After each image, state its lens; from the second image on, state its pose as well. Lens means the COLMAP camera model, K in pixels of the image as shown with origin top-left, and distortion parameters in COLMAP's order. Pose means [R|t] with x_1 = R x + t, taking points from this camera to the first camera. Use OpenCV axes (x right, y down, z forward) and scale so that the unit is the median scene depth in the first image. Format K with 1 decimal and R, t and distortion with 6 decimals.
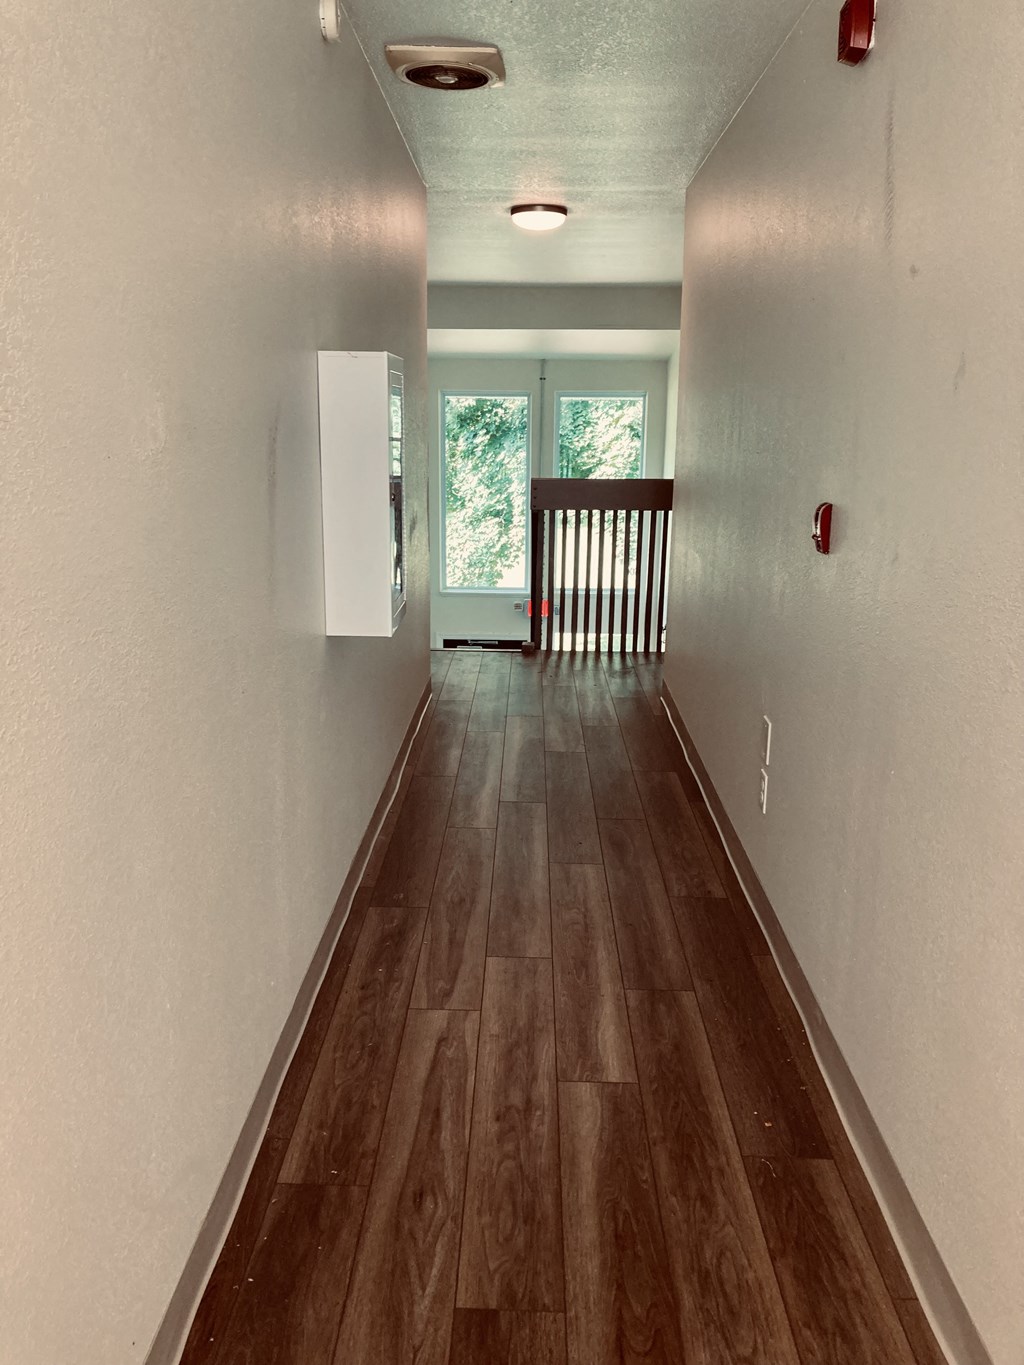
lens RADIAL K [[1098.7, 0, 509.7], [0, 1098.7, 679.5], [0, 0, 1]] dist [0.029513, -0.037236]
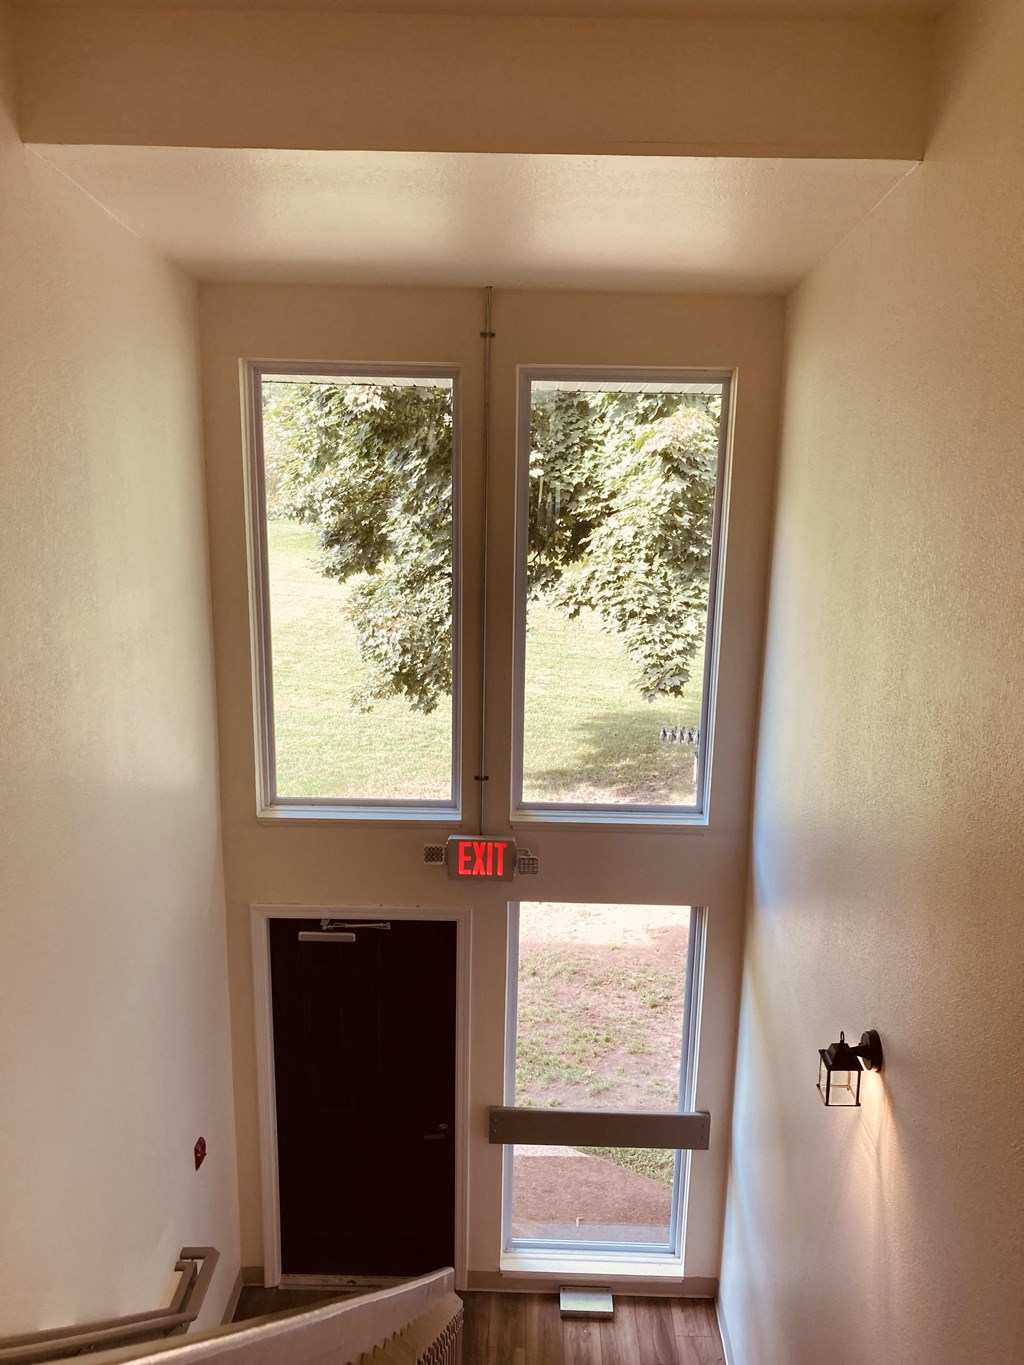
lens RADIAL K [[1098.7, 0, 513.7], [0, 1098.7, 685.9], [0, 0, 1]] dist [0.029513, -0.037236]
pose [[0.999848, 0.013961, 0.010490, 0.026575], [-0.014065, 0.999852, 0.009899, -0.106588], [-0.010350, -0.010045, 0.999896, 0.402507]]
